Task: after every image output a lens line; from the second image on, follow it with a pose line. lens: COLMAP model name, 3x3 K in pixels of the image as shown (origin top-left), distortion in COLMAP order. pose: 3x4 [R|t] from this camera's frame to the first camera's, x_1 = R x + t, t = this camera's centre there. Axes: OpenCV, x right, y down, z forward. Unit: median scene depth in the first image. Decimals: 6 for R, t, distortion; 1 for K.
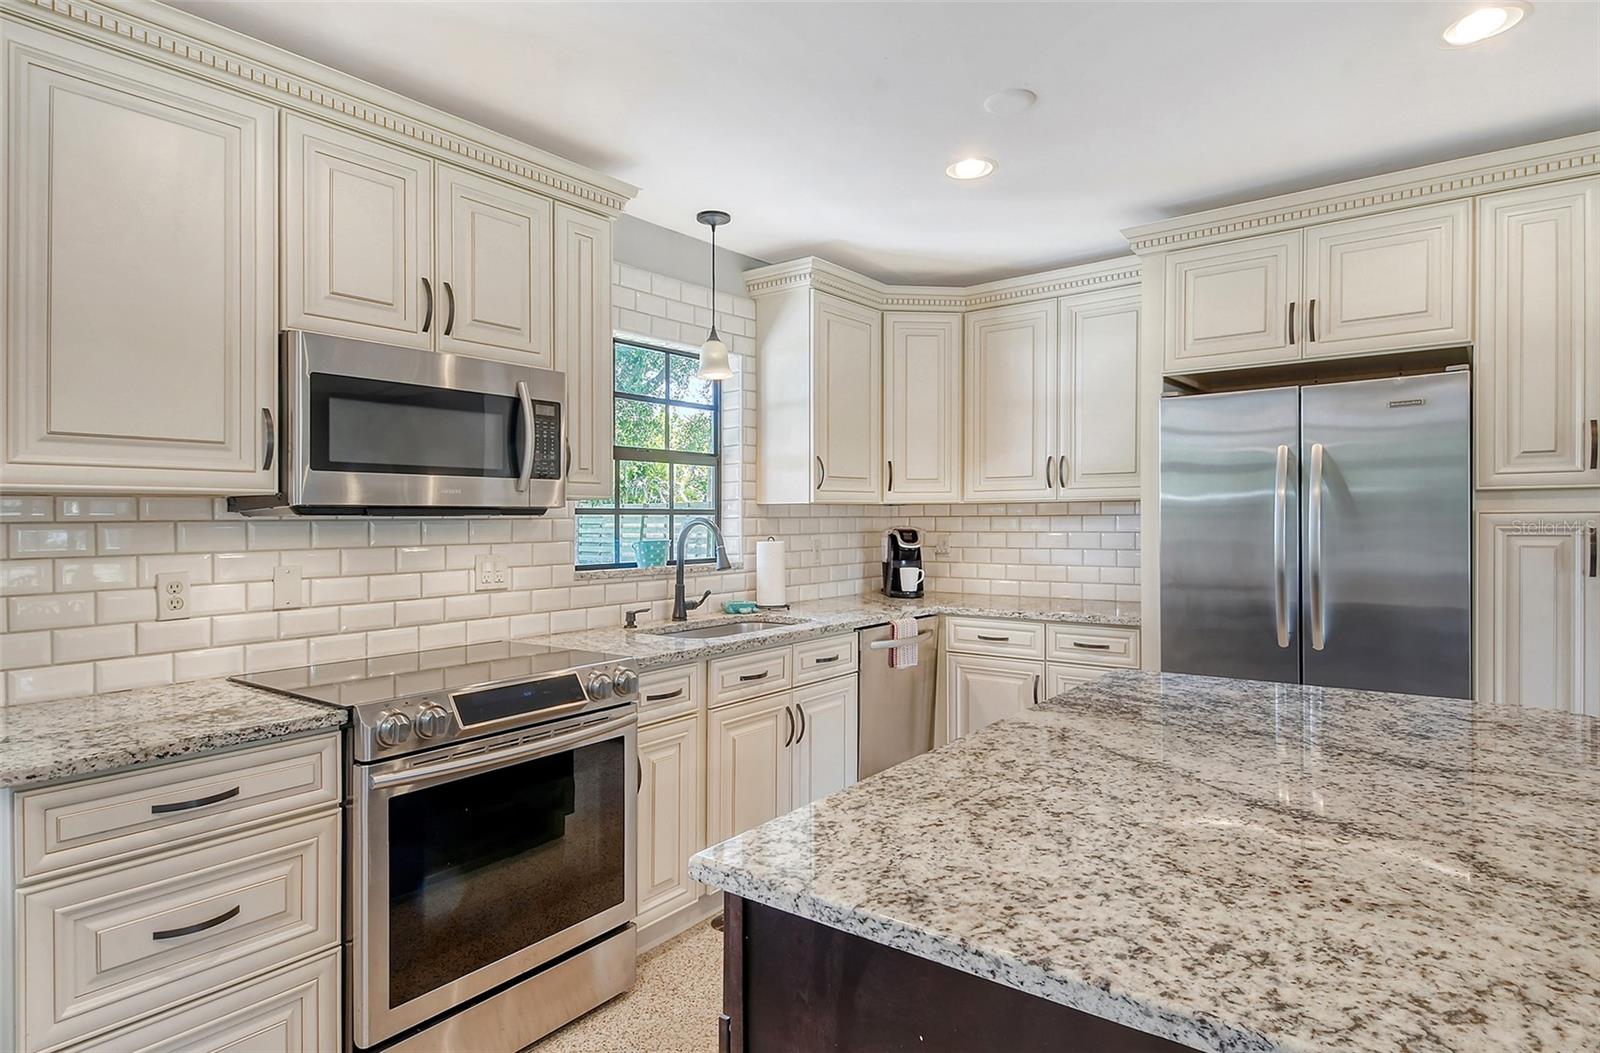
lens RADIAL K [[866.1, 0, 800.0], [0, 866.1, 526.5], [0, 0, 1]] dist [-0.000123, 0.000742]
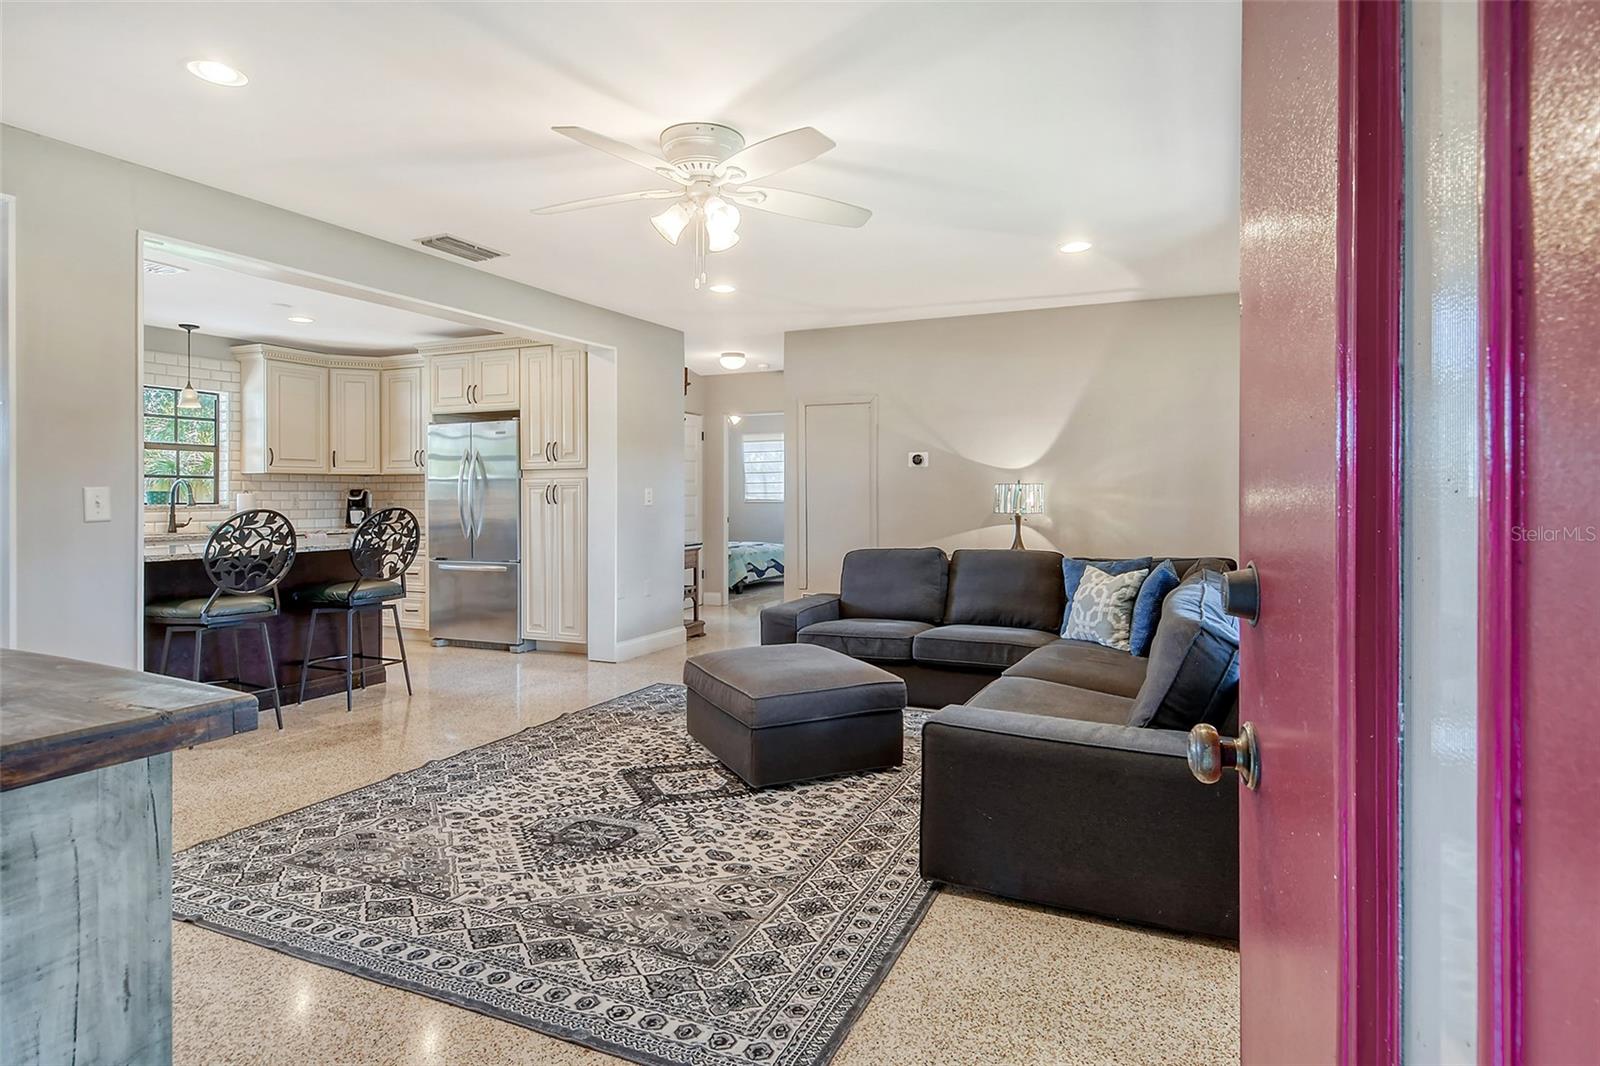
lens RADIAL K [[832.7, 0, 807.1], [0, 832.7, 498.8], [0, 0, 1]] dist [0.003485, 0.000340]
pose [[0.971487, 0.004383, 0.237052, 0.745837], [-0.003061, 0.999978, -0.005946, 0.036976], [-0.237073, 0.005051, 0.971479, -1.067184]]
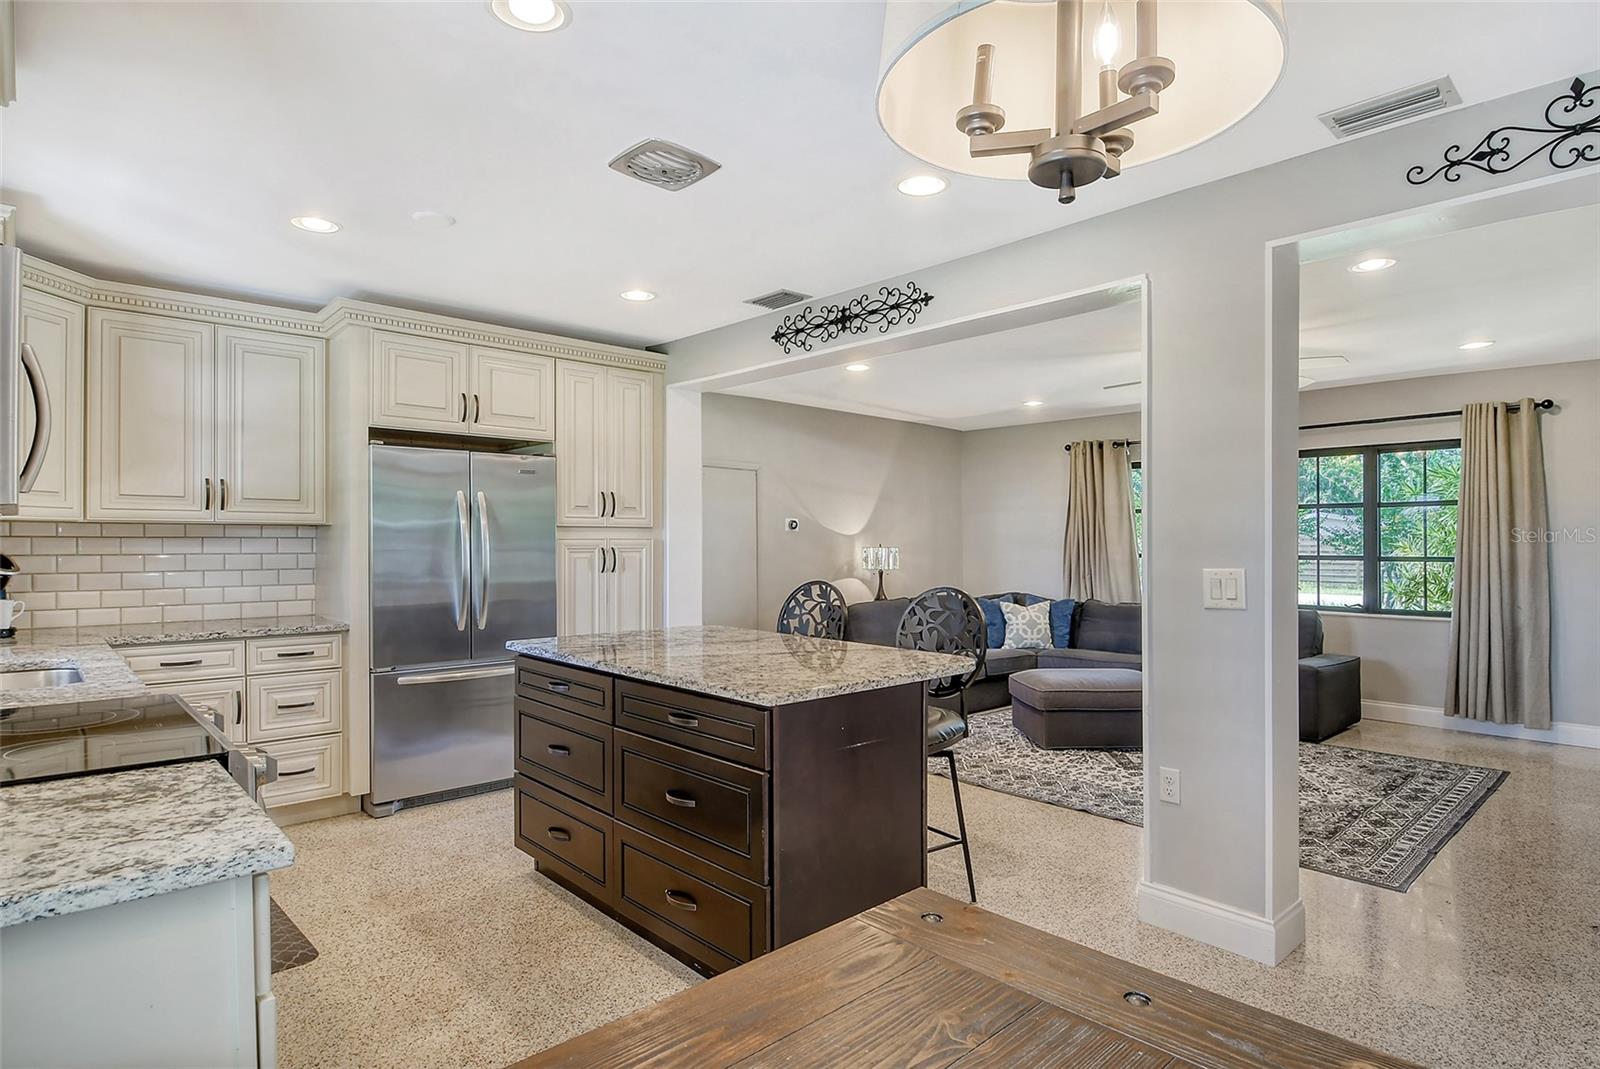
lens RADIAL K [[857.9, 0, 800.0], [0, 857.9, 534.5], [0, 0, 1]] dist [-0.004529, -0.001196]
pose [[0.181260, 0.017622, 0.983277, -0.608439], [0.005501, 0.999806, -0.018932, 0.007454], [-0.983420, 0.008841, 0.181128, 0.153492]]
